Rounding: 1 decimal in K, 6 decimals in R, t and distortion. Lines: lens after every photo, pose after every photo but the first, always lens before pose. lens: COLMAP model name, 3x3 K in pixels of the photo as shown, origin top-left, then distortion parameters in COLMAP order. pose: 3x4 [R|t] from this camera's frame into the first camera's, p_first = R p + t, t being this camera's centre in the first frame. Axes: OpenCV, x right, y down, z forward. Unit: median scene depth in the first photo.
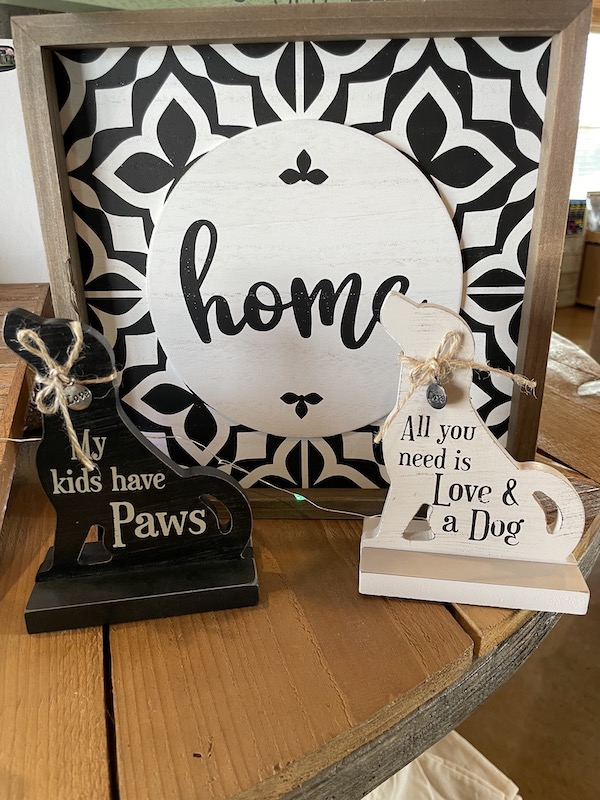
lens RADIAL K [[615.4, 0, 296.9], [0, 615.4, 411.2], [0, 0, 1]] dist [0.084191, -0.125155]
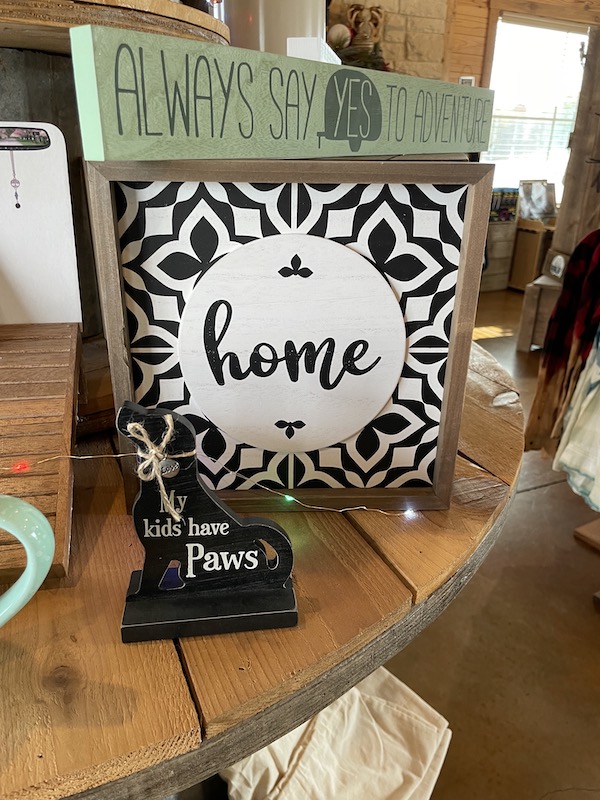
lens RADIAL K [[615.4, 0, 296.9], [0, 615.4, 411.2], [0, 0, 1]] dist [0.084191, -0.125155]
pose [[0.995743, -0.005369, 0.092012, -0.112081], [0.001441, 0.999087, 0.042701, -0.118251], [-0.092157, -0.042386, 0.994842, -0.388020]]
